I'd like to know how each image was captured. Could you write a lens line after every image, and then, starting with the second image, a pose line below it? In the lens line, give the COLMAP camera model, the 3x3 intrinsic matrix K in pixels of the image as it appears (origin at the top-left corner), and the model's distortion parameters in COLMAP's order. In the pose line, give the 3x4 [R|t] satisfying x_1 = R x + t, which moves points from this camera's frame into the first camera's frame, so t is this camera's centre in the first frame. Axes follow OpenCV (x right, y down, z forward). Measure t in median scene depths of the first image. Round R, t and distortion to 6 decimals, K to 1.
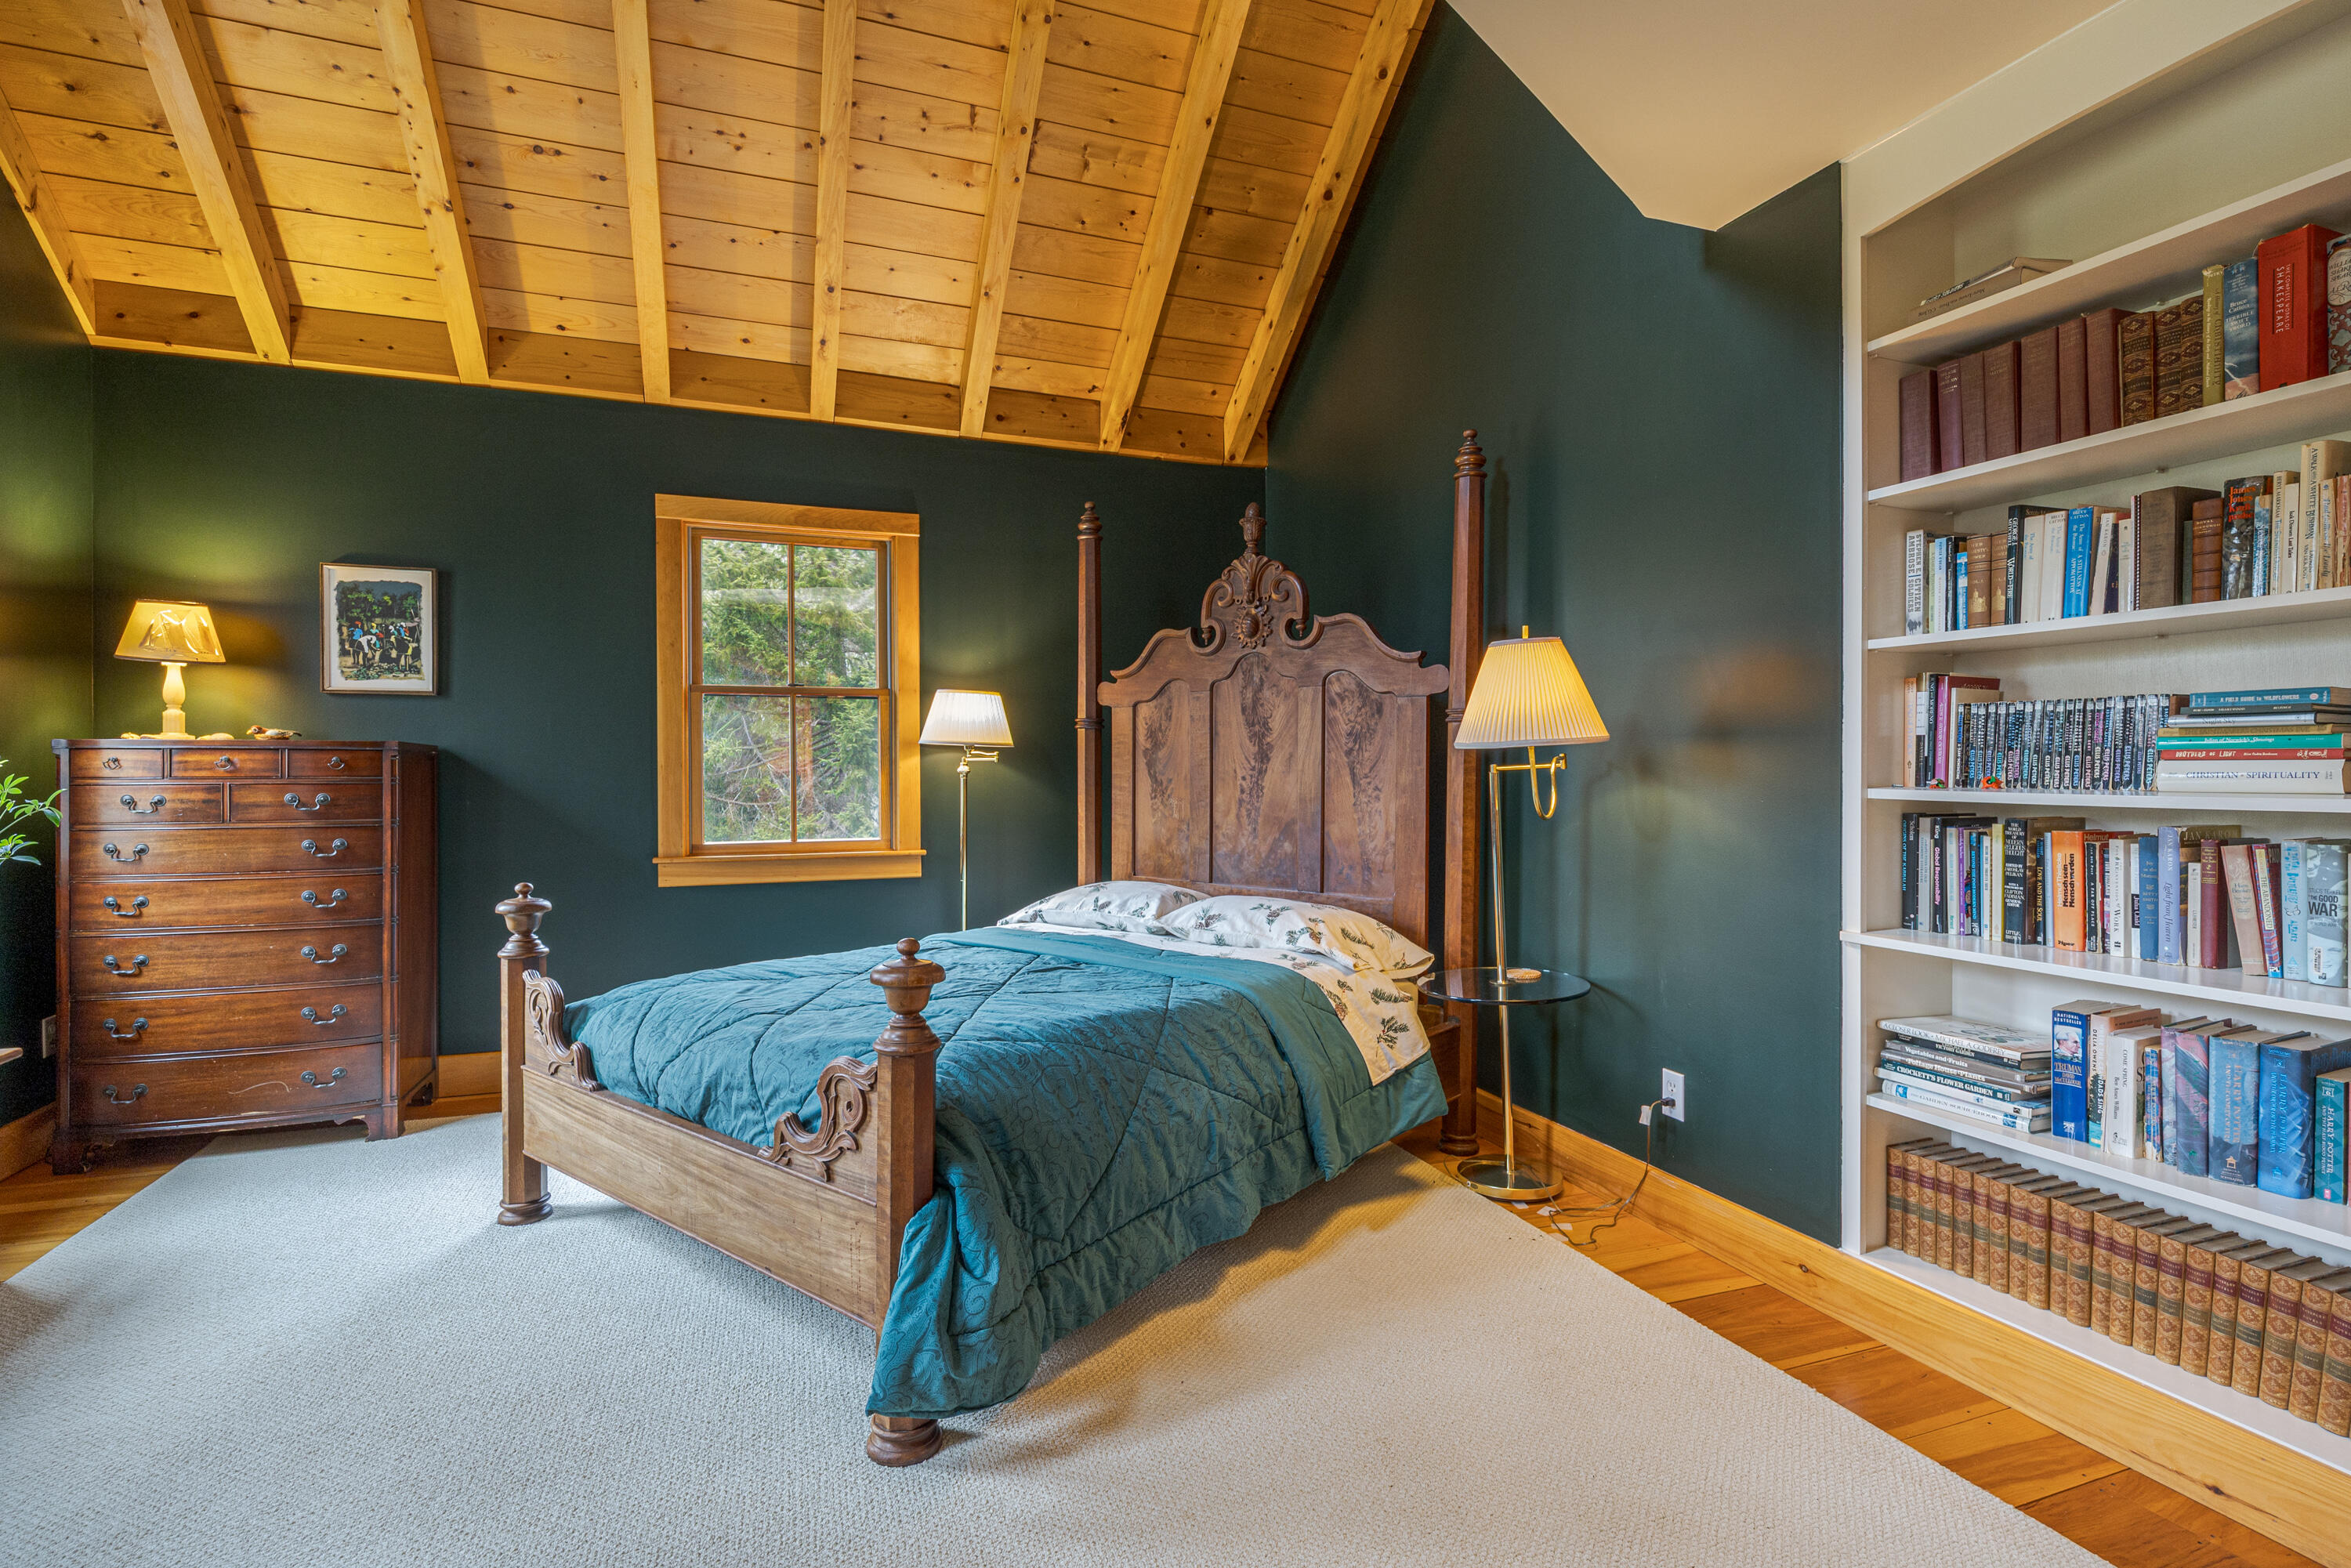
lens RADIAL K [[1096.4, 0, 1175.5], [0, 1096.4, 784.0], [0, 0, 1]] dist [0.001424, 0.000195]
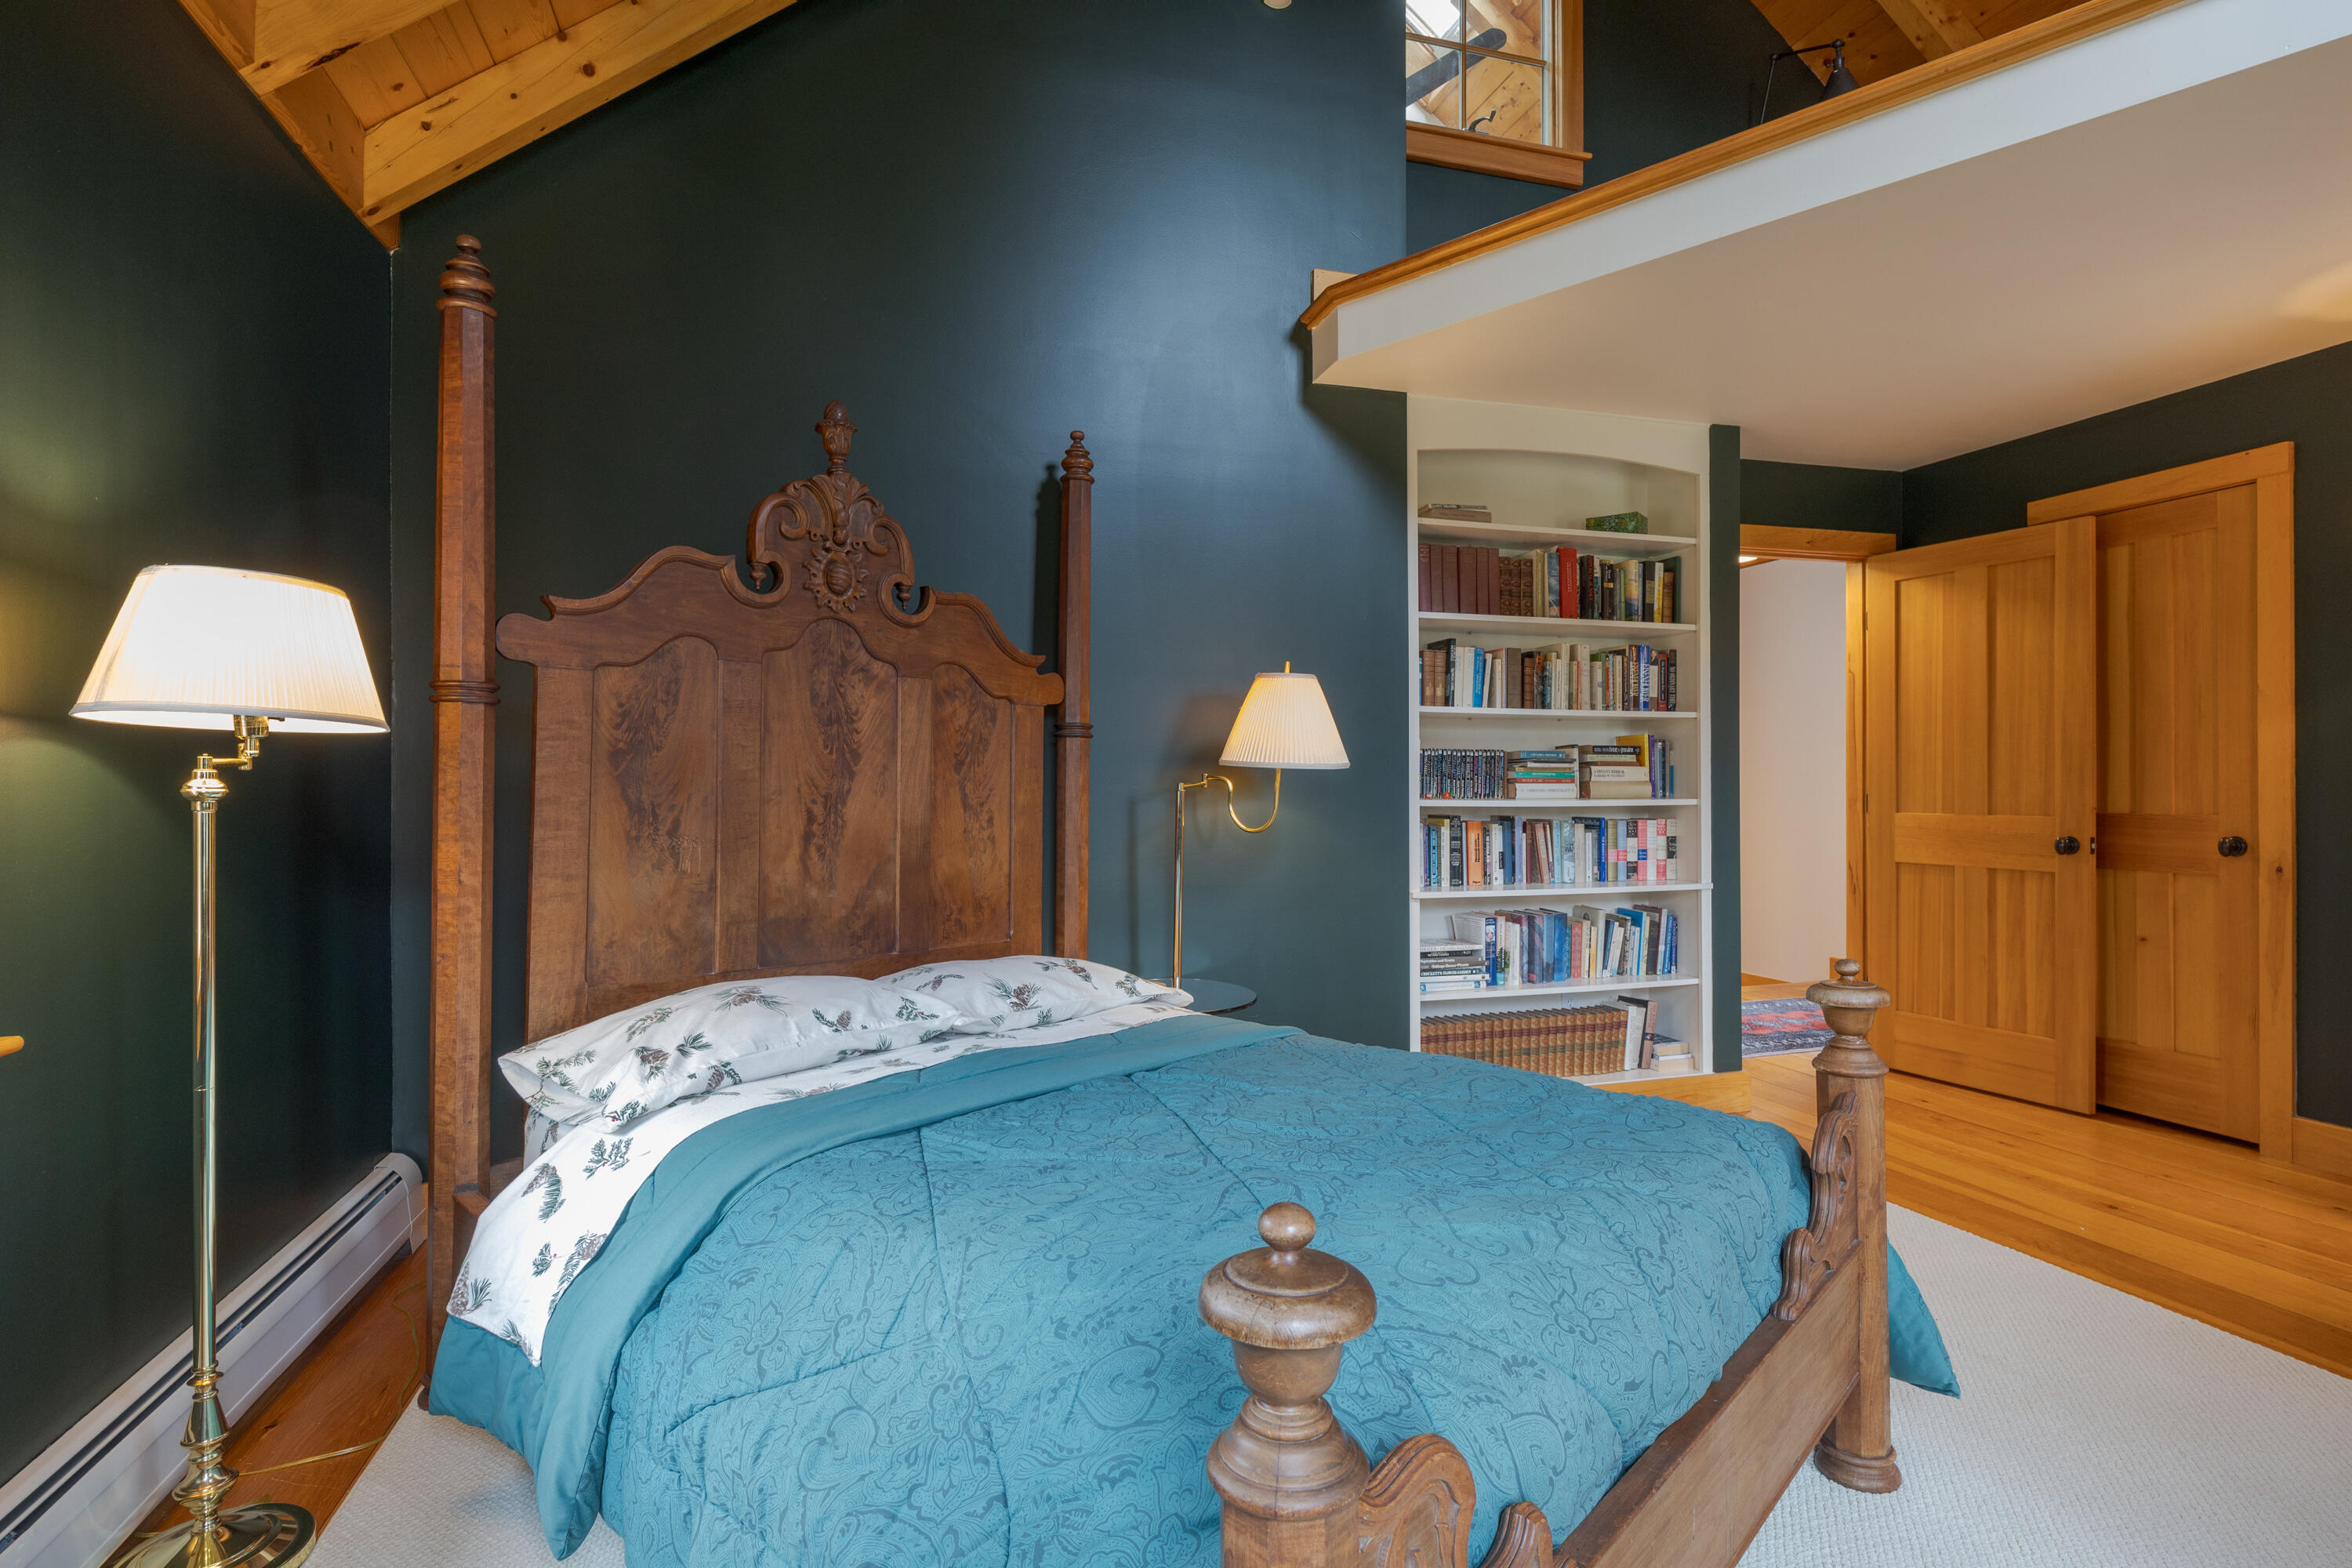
lens RADIAL K [[1180.2, 0, 1176.0], [0, 1180.2, 784.0], [0, 0, 1]] dist [-0.002650, -0.000394]
pose [[0.061450, 0.005691, 0.998094, -1.120282], [0.015341, 0.999860, -0.006645, -0.013695], [-0.997992, 0.015721, 0.061354, 1.281537]]
